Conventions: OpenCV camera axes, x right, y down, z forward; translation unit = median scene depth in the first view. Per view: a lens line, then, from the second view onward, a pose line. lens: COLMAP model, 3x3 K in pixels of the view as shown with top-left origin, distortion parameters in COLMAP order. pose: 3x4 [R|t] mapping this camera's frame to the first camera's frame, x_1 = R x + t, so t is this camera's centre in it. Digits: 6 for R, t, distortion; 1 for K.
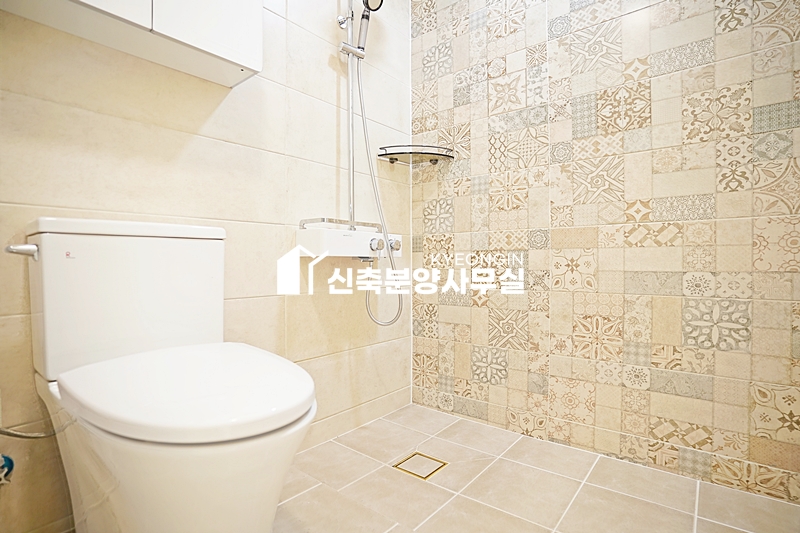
lens RADIAL K [[397.6, 0, 387.8], [0, 397.6, 269.5], [0, 0, 1]] dist [-0.063976, 0.022741]
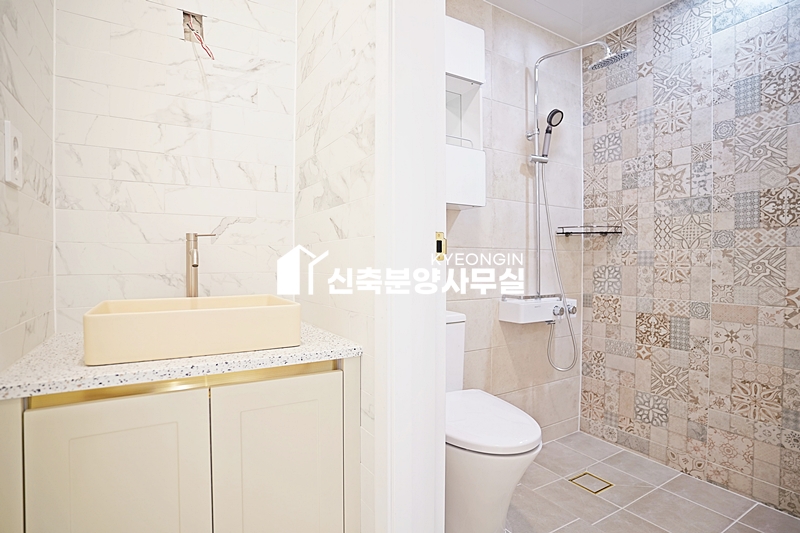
lens RADIAL K [[397.6, 0, 399.9], [0, 397.6, 266.4], [0, 0, 1]] dist [-0.063976, 0.022741]
pose [[0.945636, 0.013301, -0.324956, -0.095695], [-0.015306, 0.999876, -0.003615, -0.186291], [0.324868, 0.008392, 0.945722, -0.386825]]
